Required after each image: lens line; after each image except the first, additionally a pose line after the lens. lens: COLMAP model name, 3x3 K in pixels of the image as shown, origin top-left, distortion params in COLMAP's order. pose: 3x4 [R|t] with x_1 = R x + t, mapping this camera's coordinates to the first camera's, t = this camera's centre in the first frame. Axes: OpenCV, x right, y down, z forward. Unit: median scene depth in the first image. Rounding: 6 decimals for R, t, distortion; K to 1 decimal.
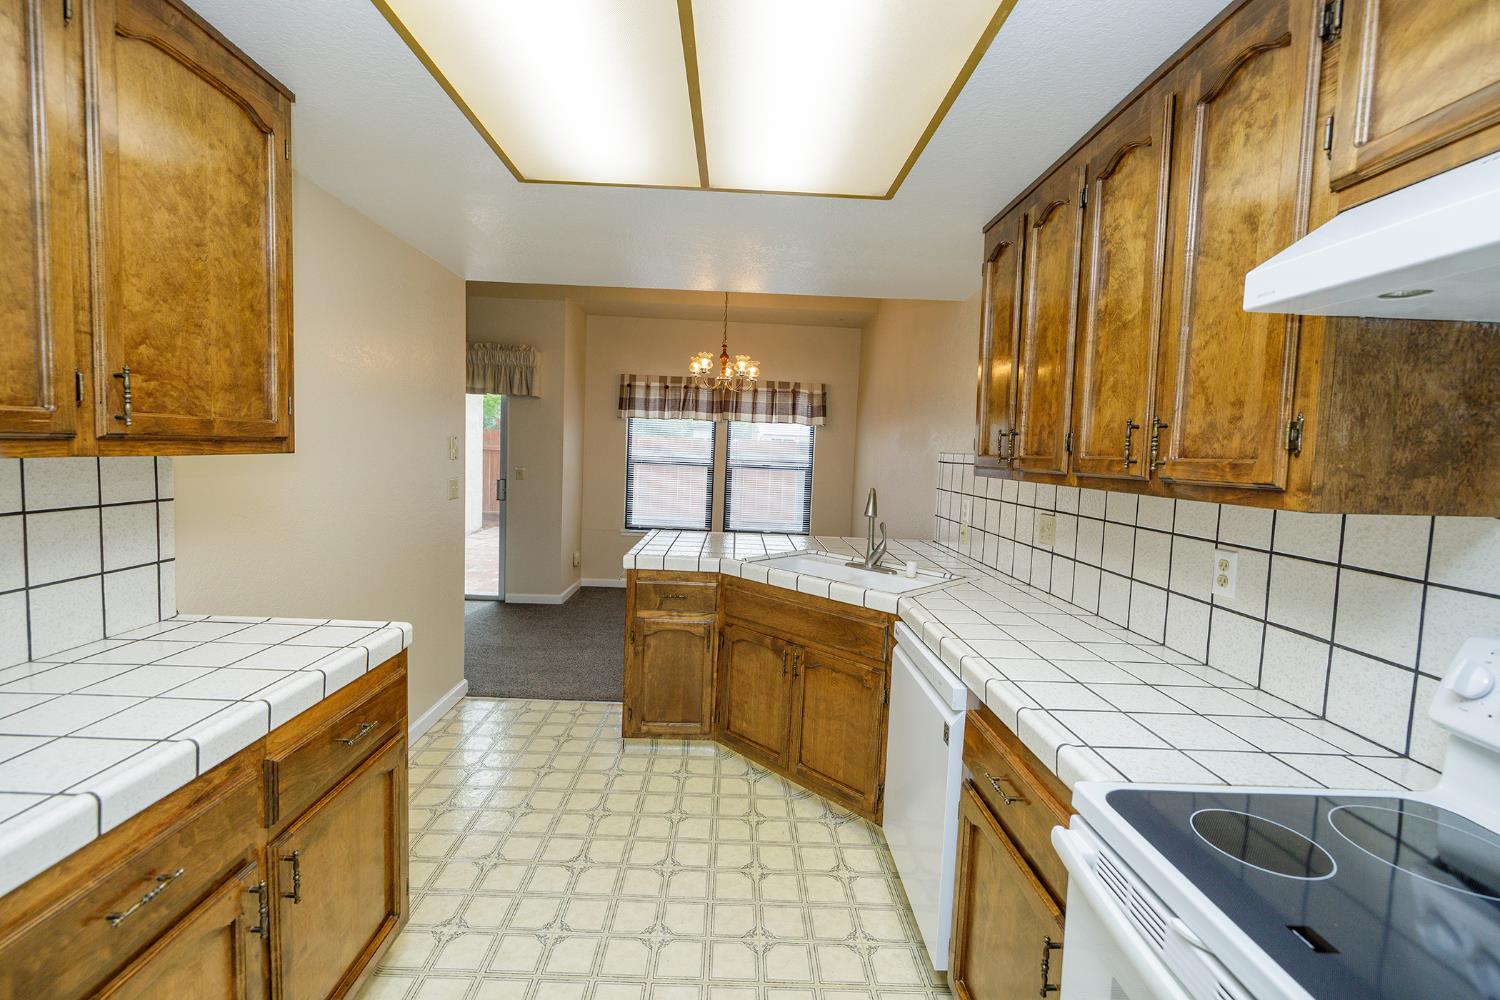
lens RADIAL K [[626.5, 0, 736.1], [0, 626.5, 494.8], [0, 0, 1]] dist [-0.003522, -0.000527]
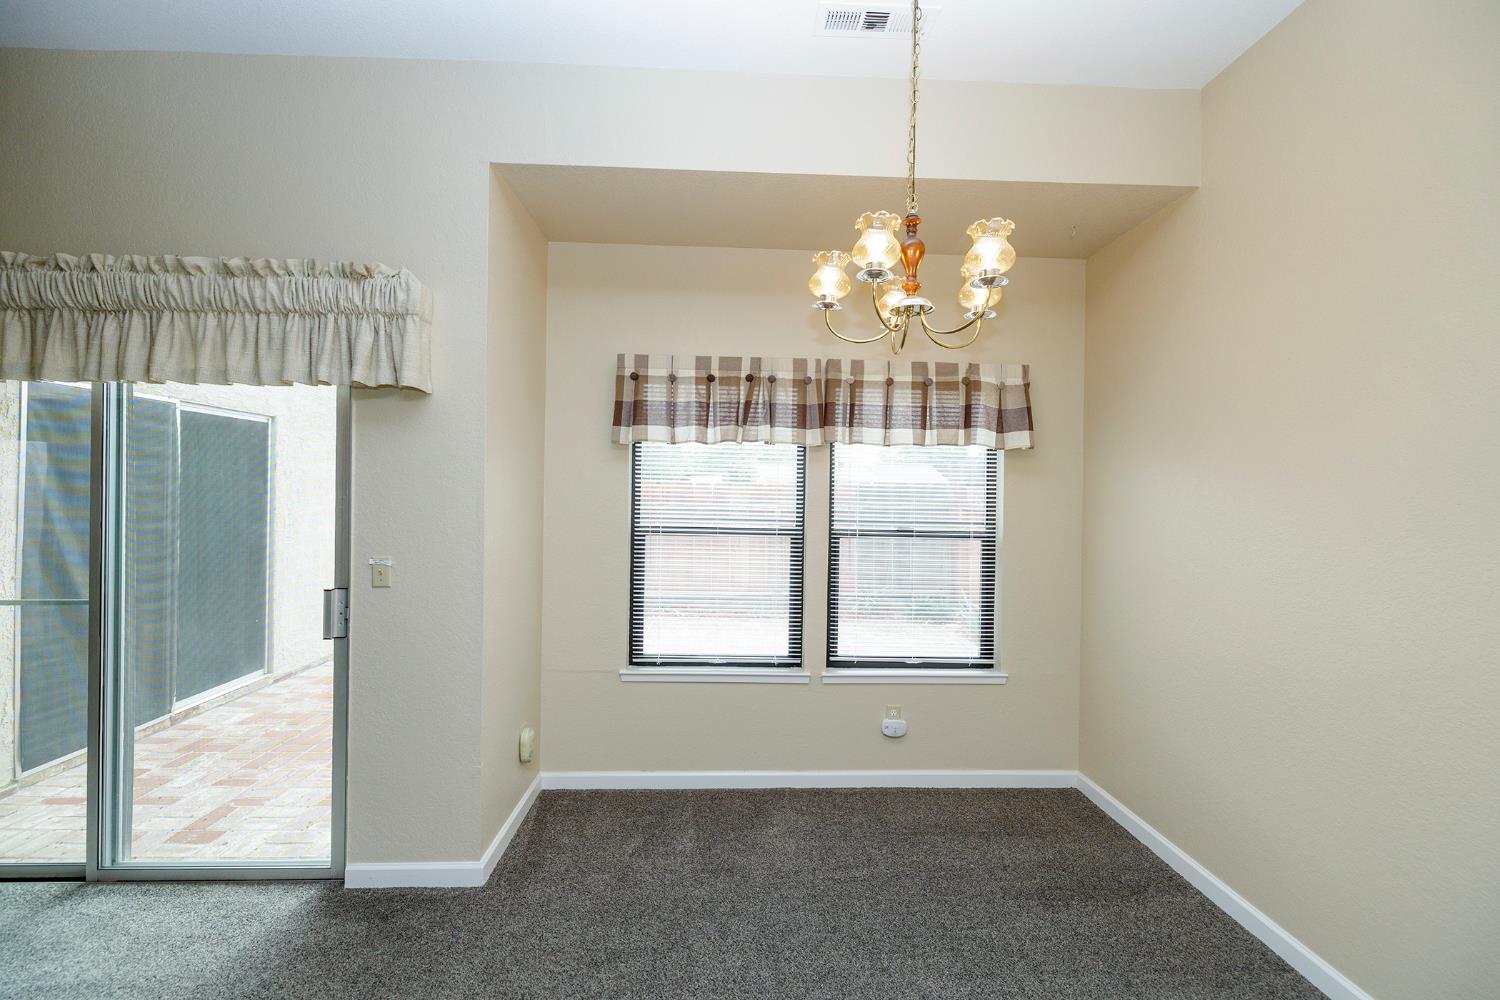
lens RADIAL K [[626.5, 0, 745.8], [0, 626.5, 492.8], [0, 0, 1]] dist [-0.003522, -0.000527]
pose [[0.999025, -0.025886, 0.035755, -0.103204], [0.028459, 0.996893, -0.073449, -0.044521], [-0.033743, 0.074395, 0.996658, 0.511620]]
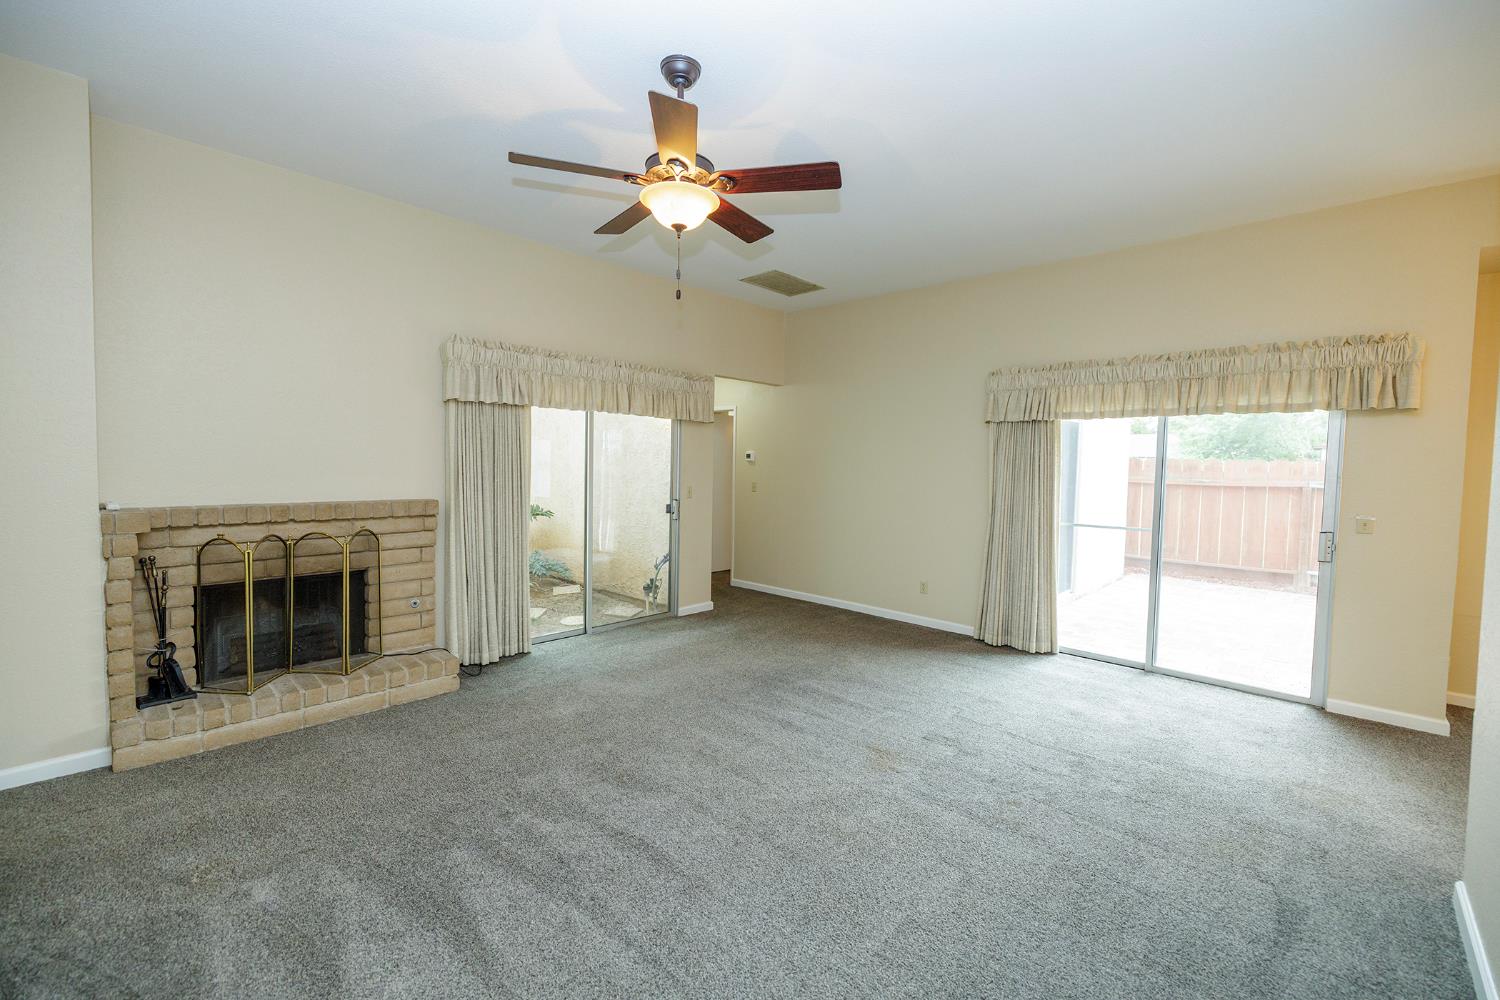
lens RADIAL K [[626.5, 0, 740.0], [0, 626.5, 489.4], [0, 0, 1]] dist [-0.003522, -0.000527]
pose [[0.711449, 0.005886, -0.702713, -0.316127], [-0.040174, 0.998670, -0.032308, -0.020679], [0.701588, 0.051216, 0.710740, 0.046753]]
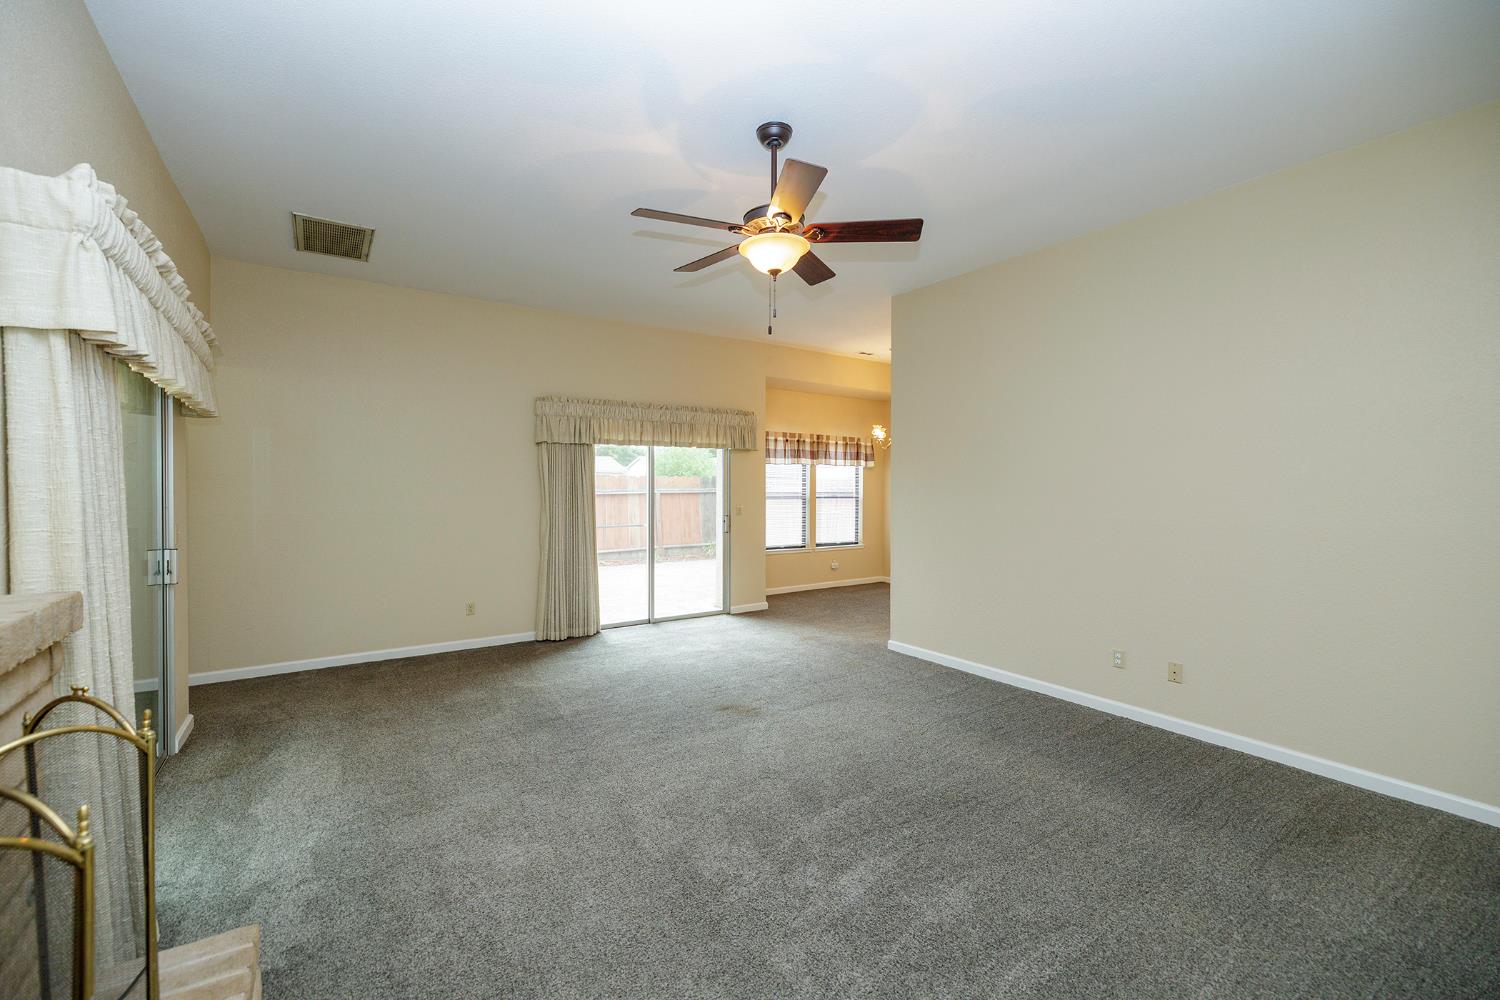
lens RADIAL K [[626.5, 0, 745.7], [0, 626.5, 488.9], [0, 0, 1]] dist [-0.003522, -0.000527]
pose [[0.830664, -0.039566, 0.555367, -0.932982], [0.070936, 0.996864, -0.035079, -0.027767], [-0.552237, 0.068534, 0.830865, -0.061708]]
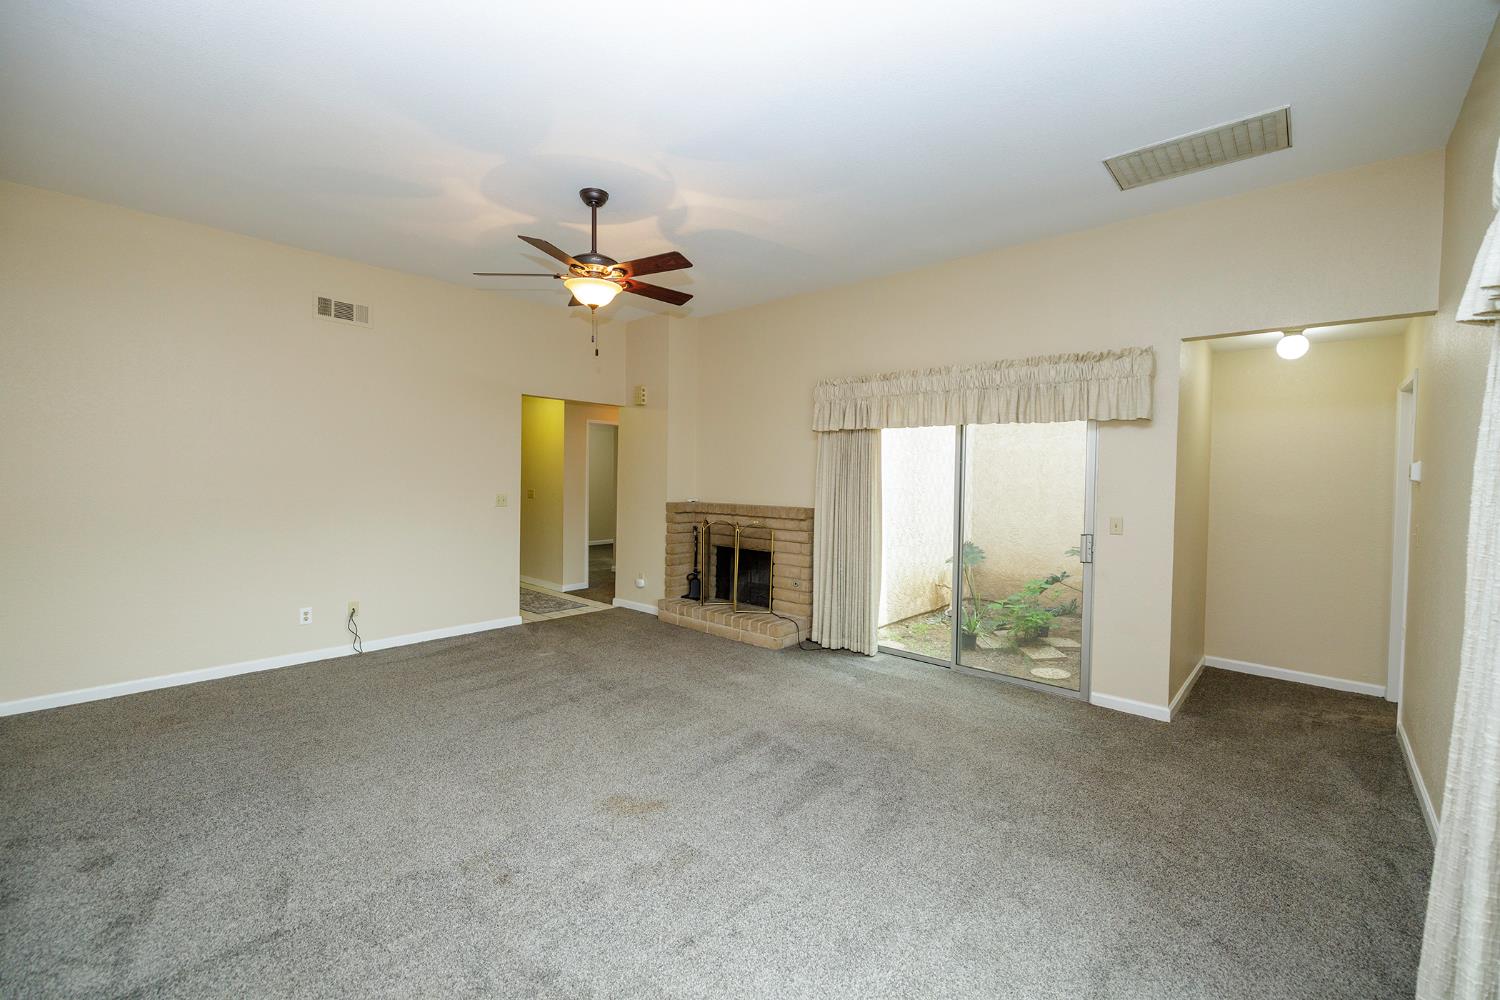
lens RADIAL K [[626.5, 0, 746.4], [0, 626.5, 496.9], [0, 0, 1]] dist [-0.003522, -0.000527]
pose [[-0.682555, -0.022078, -0.730500, -0.314008], [-0.089905, 0.994488, 0.053947, -0.074155], [0.725283, 0.102498, -0.680778, 0.829822]]
